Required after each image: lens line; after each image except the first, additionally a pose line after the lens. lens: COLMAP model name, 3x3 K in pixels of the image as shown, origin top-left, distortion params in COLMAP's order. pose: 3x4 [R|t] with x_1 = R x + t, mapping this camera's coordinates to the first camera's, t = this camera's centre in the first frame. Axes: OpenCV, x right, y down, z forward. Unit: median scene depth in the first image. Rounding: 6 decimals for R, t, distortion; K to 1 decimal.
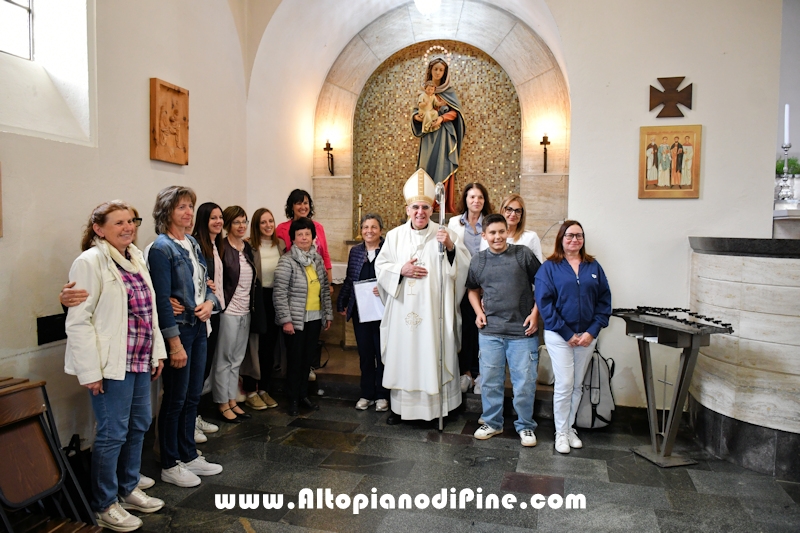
lens RADIAL K [[630.6, 0, 399.5], [0, 630.6, 264.4], [0, 0, 1]] dist [-0.023156, 0.007076]
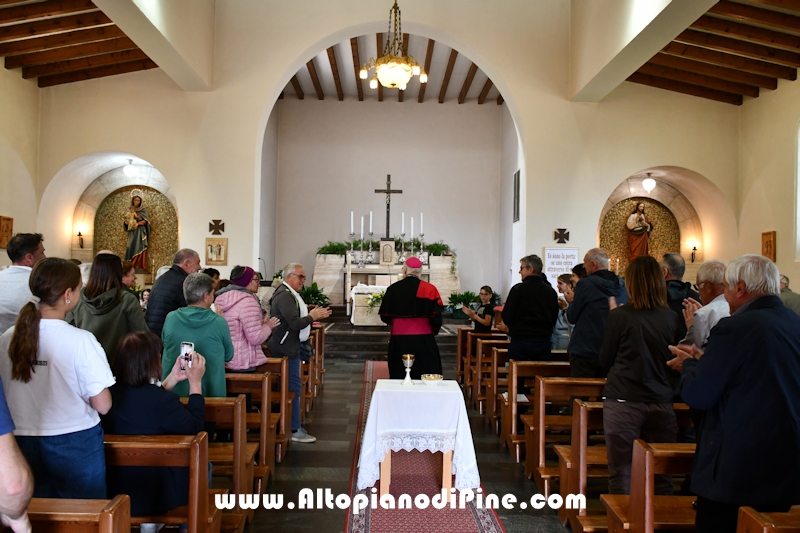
lens RADIAL K [[630.6, 0, 381.3], [0, 630.6, 269.4], [0, 0, 1]] dist [-0.023156, 0.007076]
pose [[0.951193, 0.011523, 0.308382, 0.191965], [0.011623, 0.997256, -0.073116, 0.081250], [-0.308379, 0.073132, 0.948448, -1.215614]]
